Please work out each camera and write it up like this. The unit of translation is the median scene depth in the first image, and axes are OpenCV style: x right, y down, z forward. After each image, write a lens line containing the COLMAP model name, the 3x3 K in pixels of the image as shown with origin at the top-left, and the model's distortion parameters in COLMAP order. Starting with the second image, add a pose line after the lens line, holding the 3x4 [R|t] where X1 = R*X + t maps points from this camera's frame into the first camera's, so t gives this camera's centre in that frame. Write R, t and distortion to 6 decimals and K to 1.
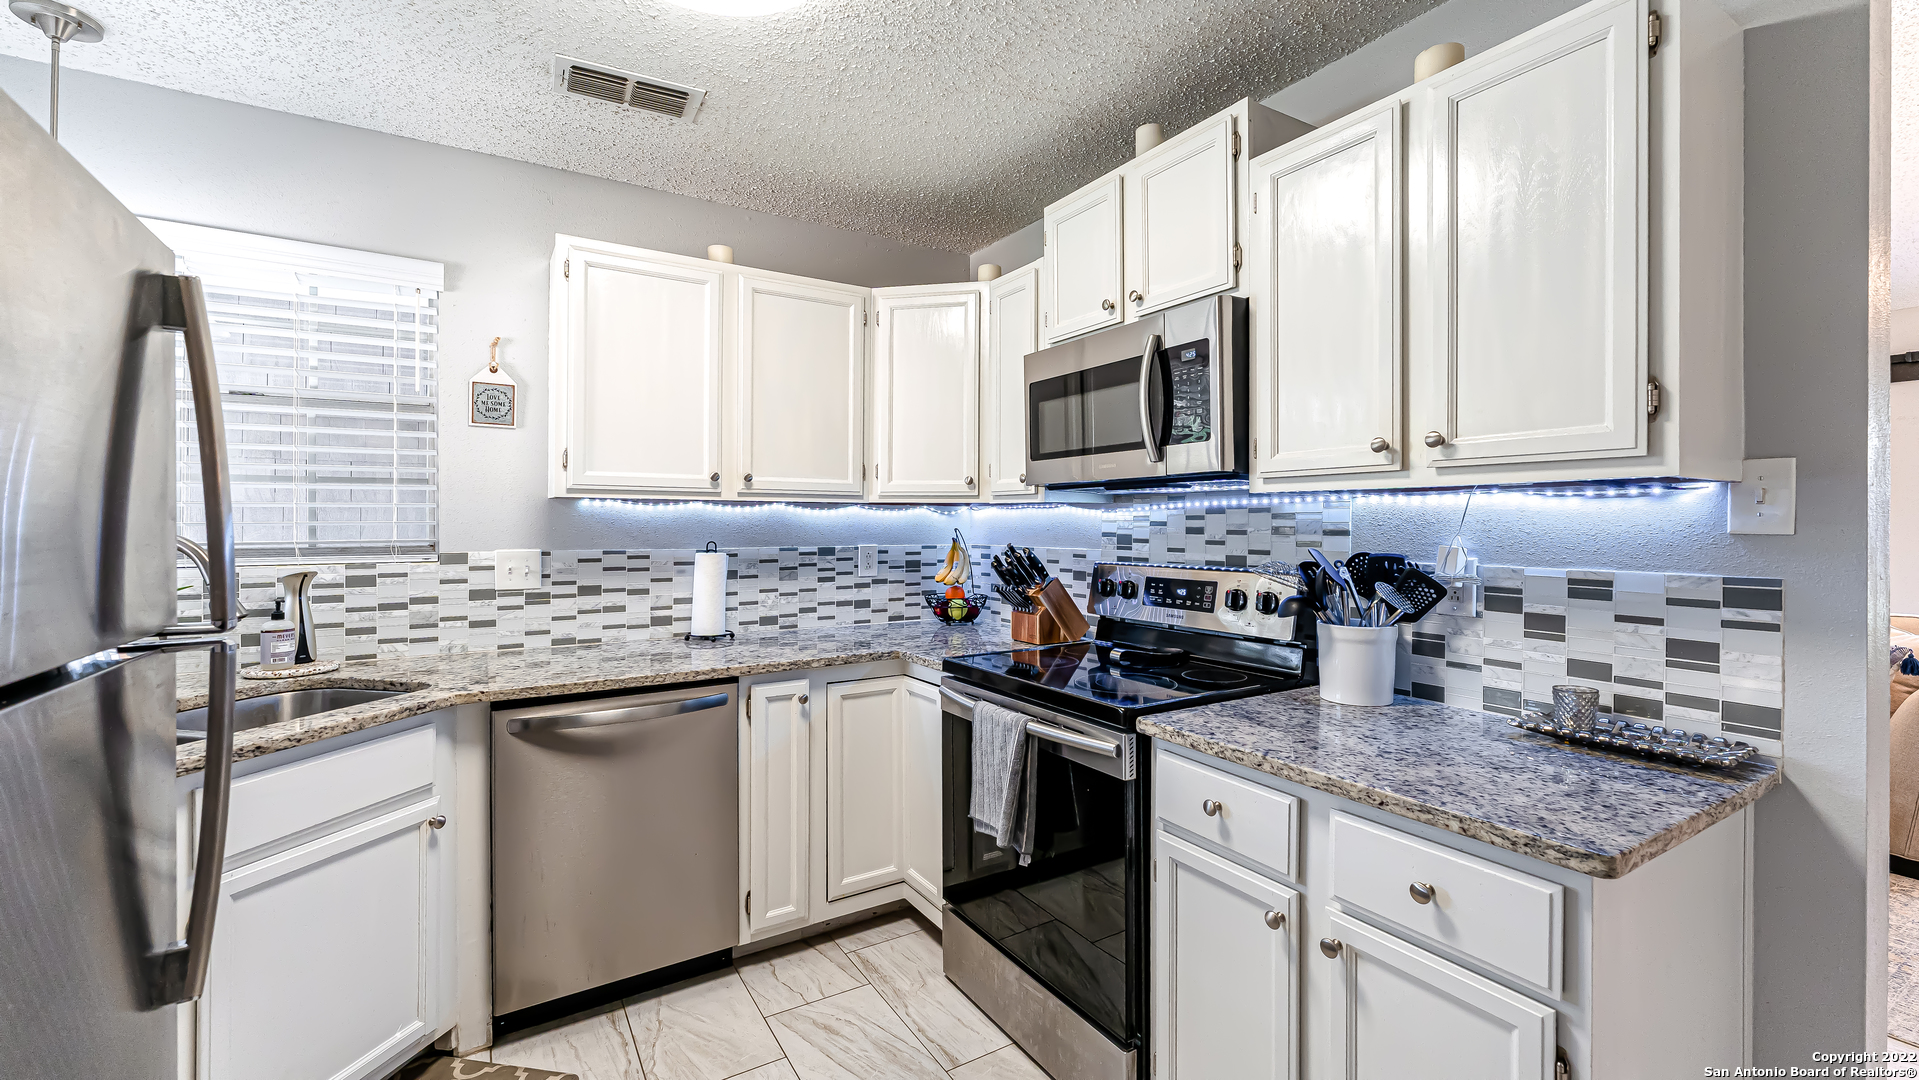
lens RADIAL K [[793.3, 0, 961.9], [0, 793.3, 516.5], [0, 0, 1]] dist [0.000798, -0.000221]
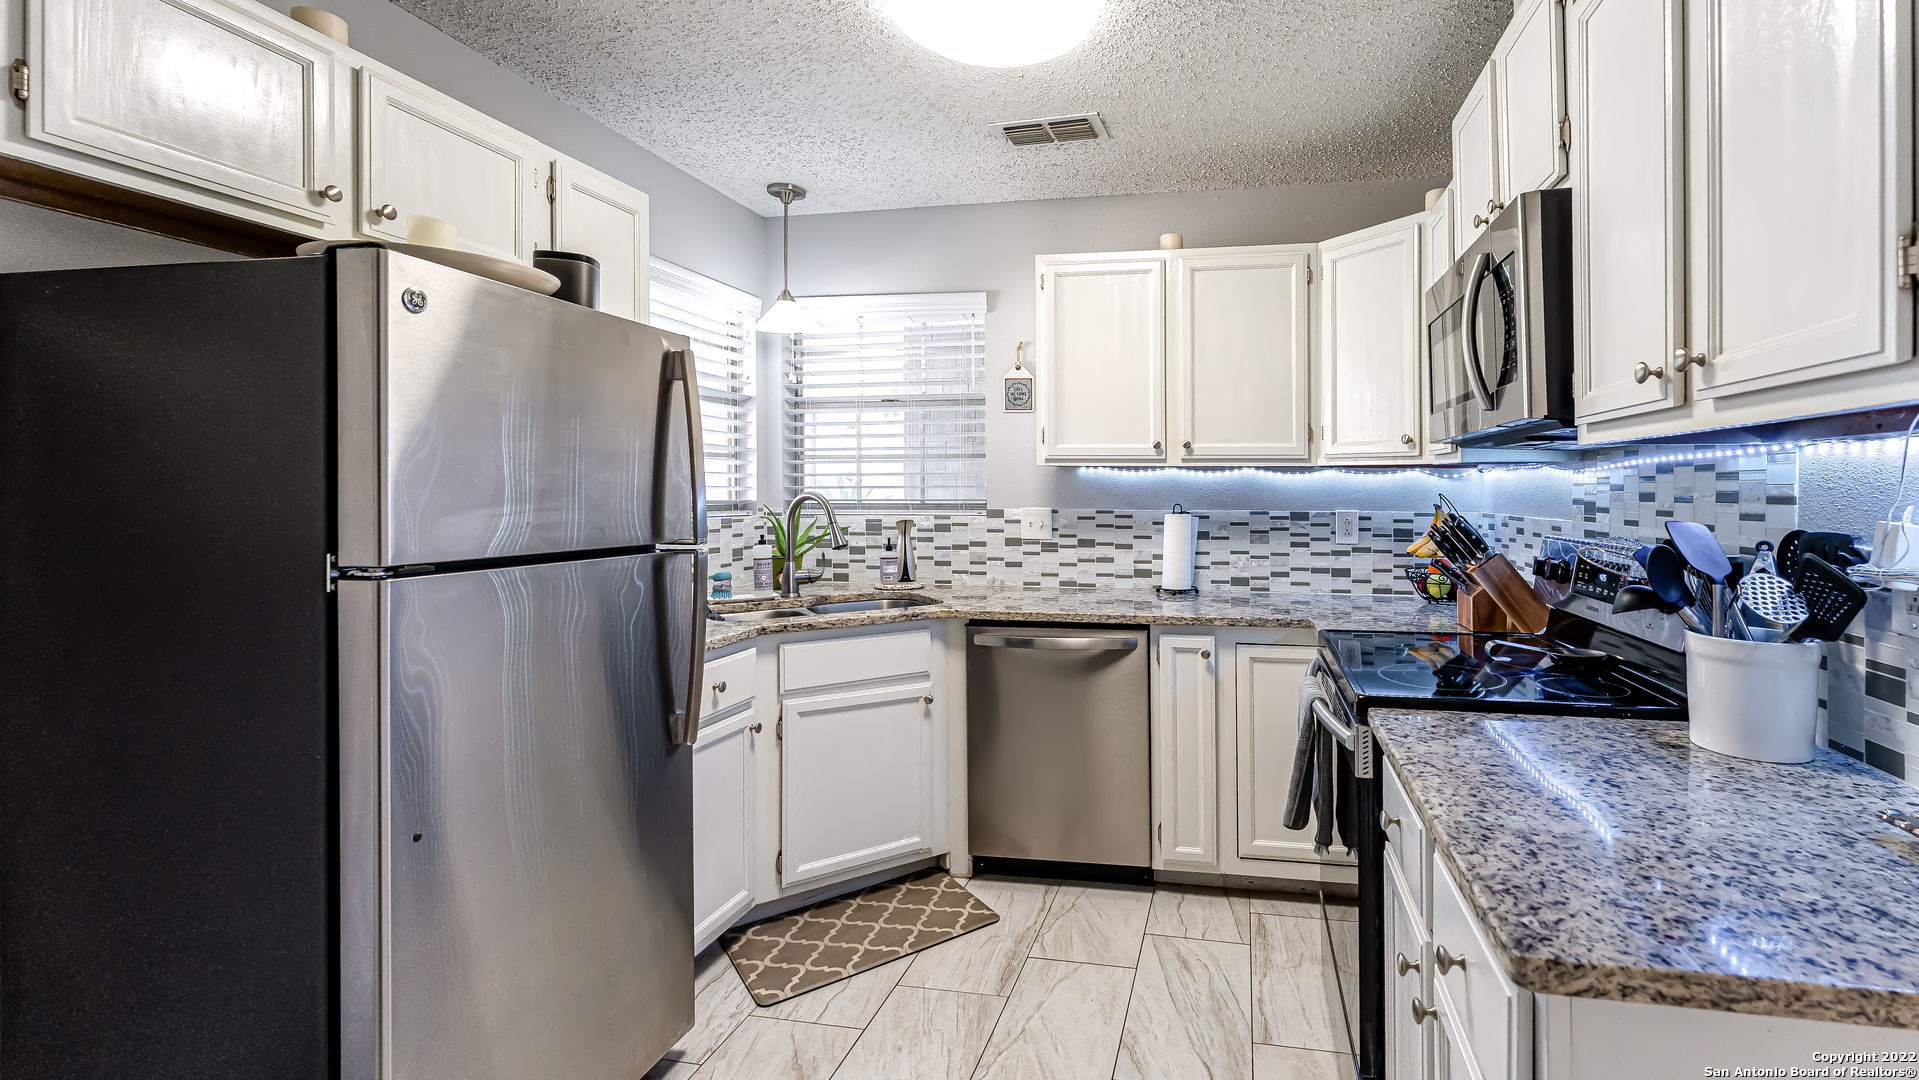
lens RADIAL K [[750.8, 0, 961.4], [0, 750.8, 483.1], [0, 0, 1]] dist [0.000589, -0.000108]
pose [[0.744762, -0.001753, -0.667327, 0.172864], [0.002642, 0.999996, 0.000321, 0.001961], [0.667324, -0.002002, 0.744764, 0.034483]]
